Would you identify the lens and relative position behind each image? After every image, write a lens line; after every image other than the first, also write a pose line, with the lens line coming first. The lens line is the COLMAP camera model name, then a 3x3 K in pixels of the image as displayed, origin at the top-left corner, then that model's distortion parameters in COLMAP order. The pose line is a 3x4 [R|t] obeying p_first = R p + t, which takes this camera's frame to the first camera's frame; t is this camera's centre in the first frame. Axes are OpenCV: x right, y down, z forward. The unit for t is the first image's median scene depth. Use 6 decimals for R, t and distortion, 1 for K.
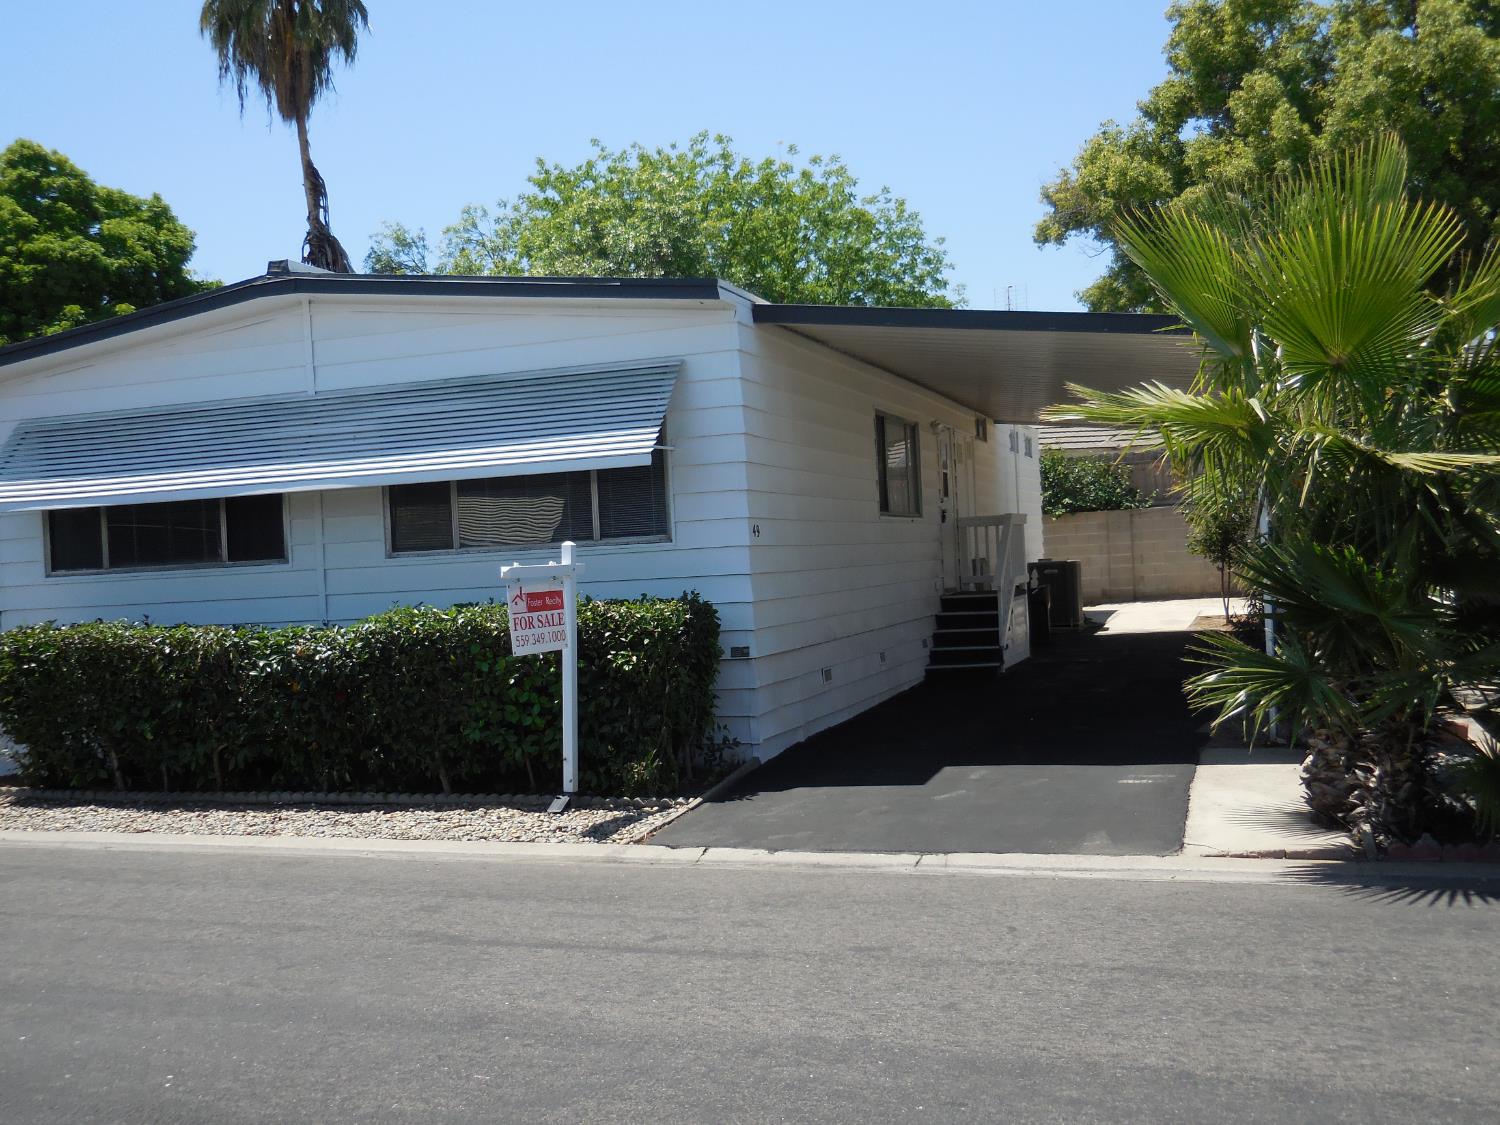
lens RADIAL K [[1582.2, 0, 750.0], [0, 1582.2, 562.5], [0, 0, 1]] dist [0.006104, 0.043590]
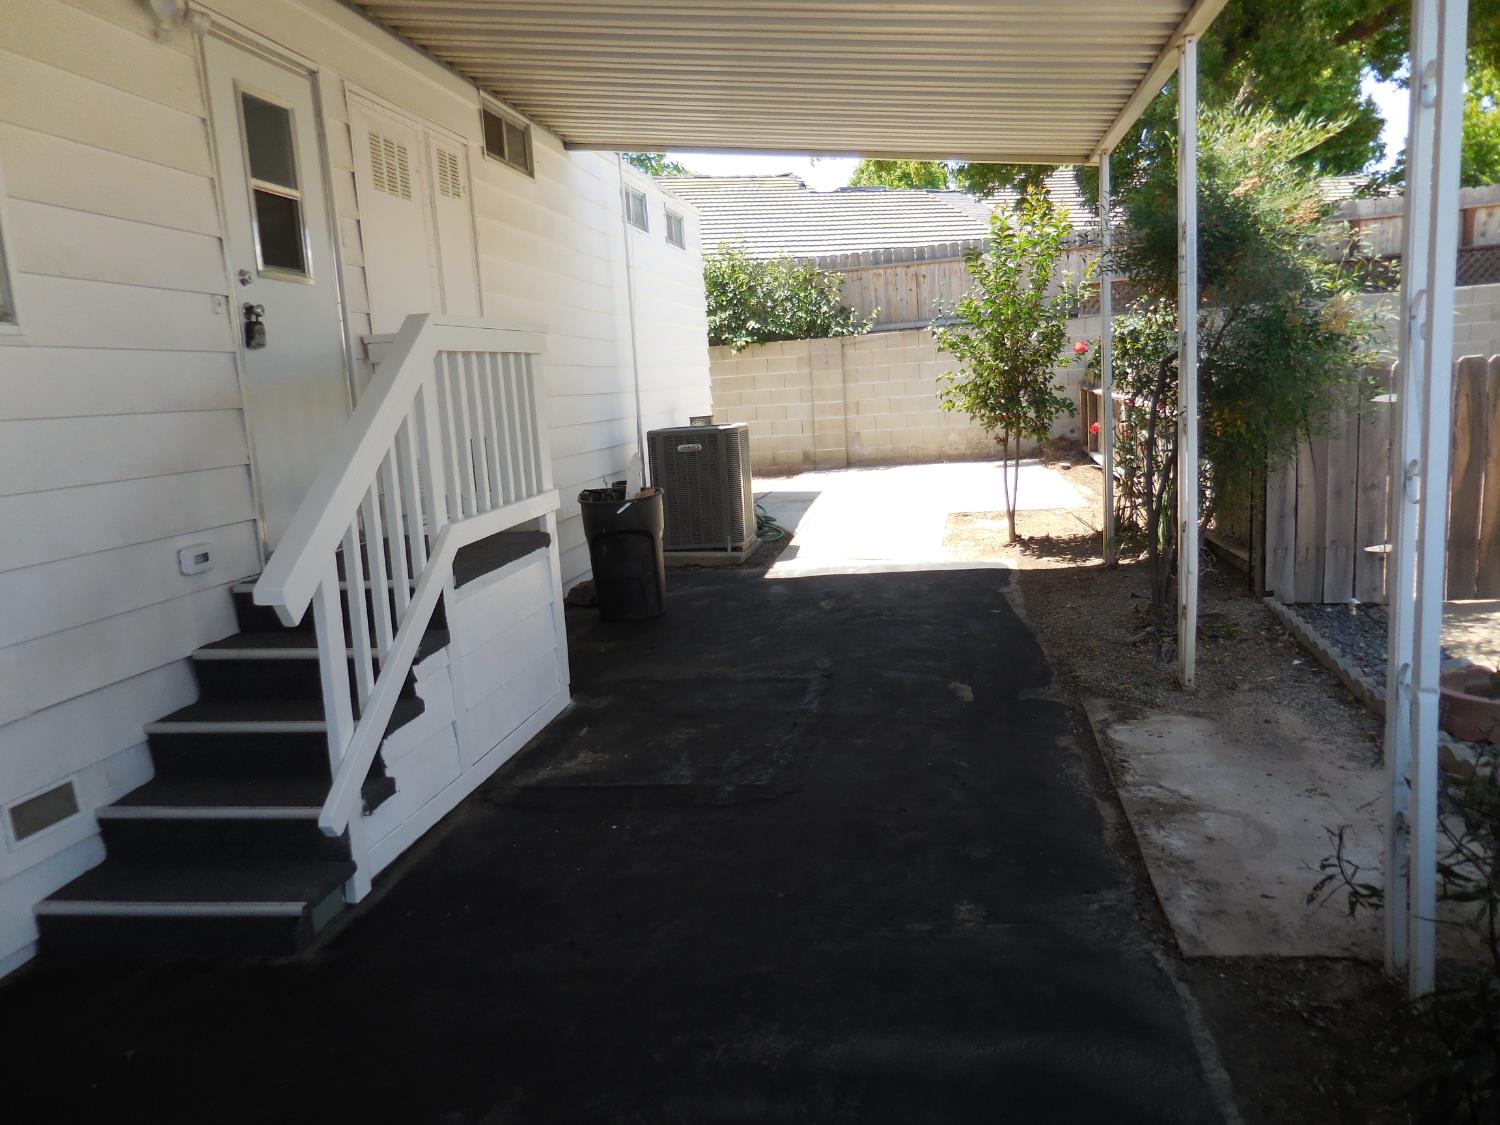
lens RADIAL K [[1169.8, 0, 750.0], [0, 1169.8, 562.5], [0, 0, 1]] dist [0.001260, 0.001358]
pose [[0.988494, -0.031629, 0.147916, 0.121090], [0.010008, 0.989427, 0.144685, -0.010112], [-0.150928, -0.141540, 0.978359, 0.487947]]
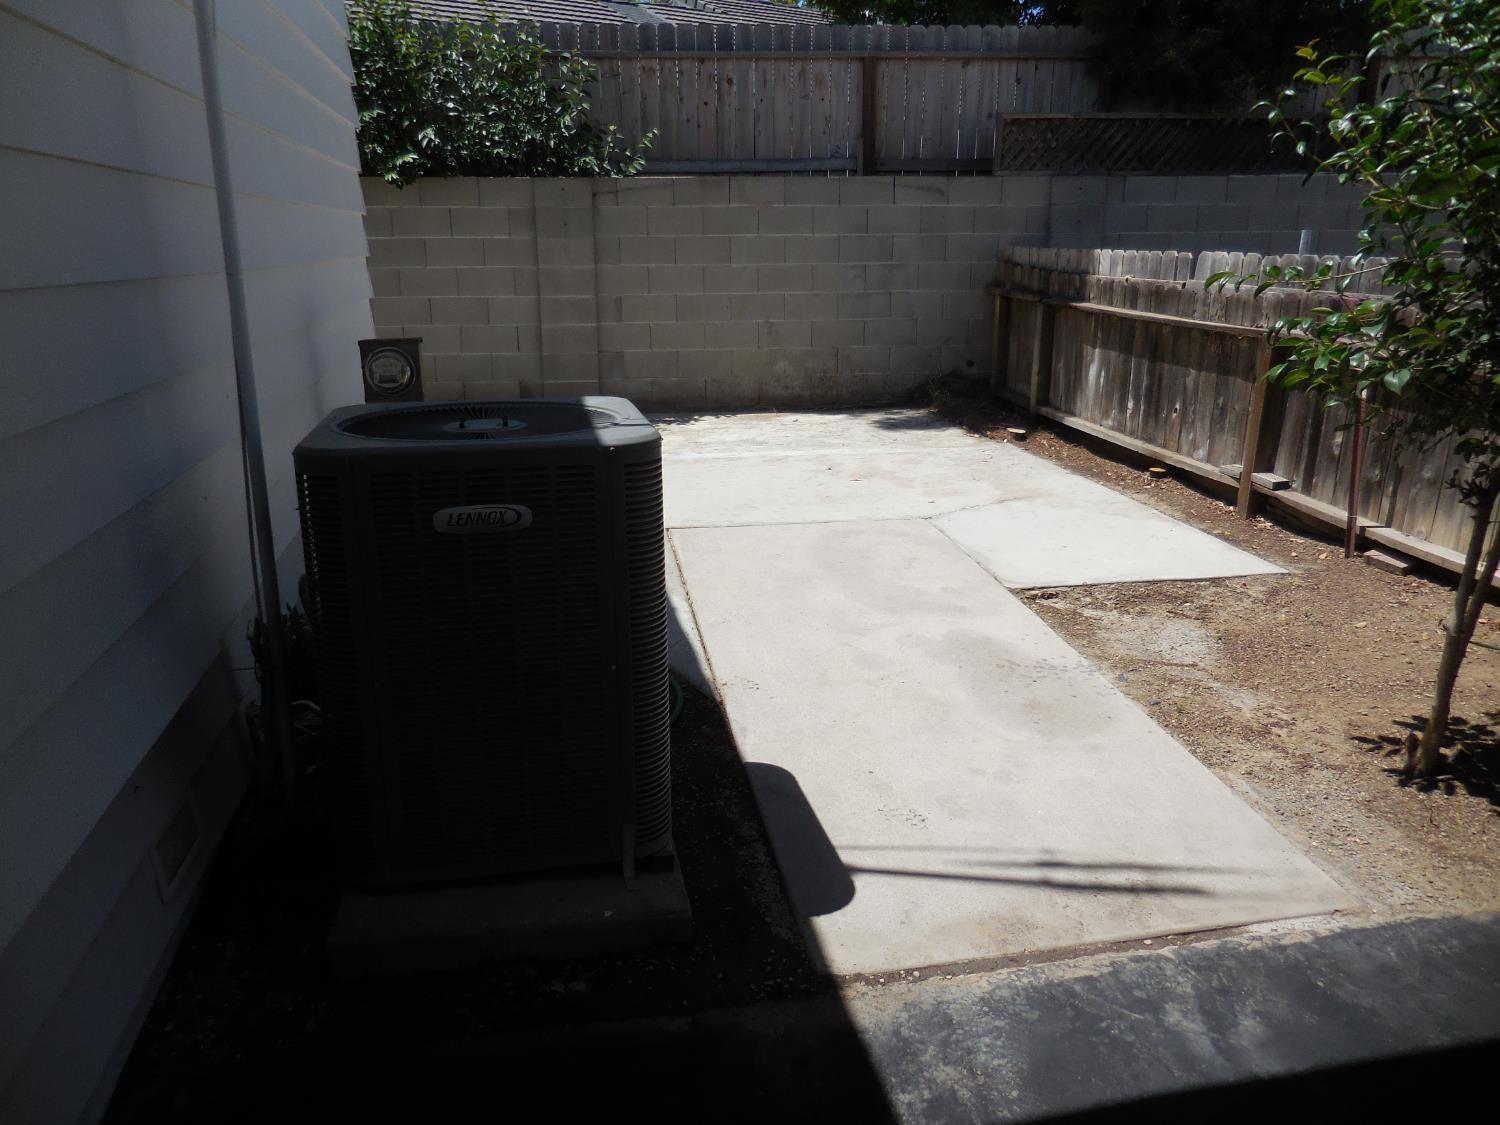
lens RADIAL K [[1169.8, 0, 750.0], [0, 1169.8, 562.5], [0, 0, 1]] dist [0.001260, 0.001358]
pose [[0.873930, -0.079403, 0.479523, 0.130026], [-0.041830, 0.970619, 0.236957, -0.011674], [-0.484249, -0.227142, 0.844932, 0.722939]]
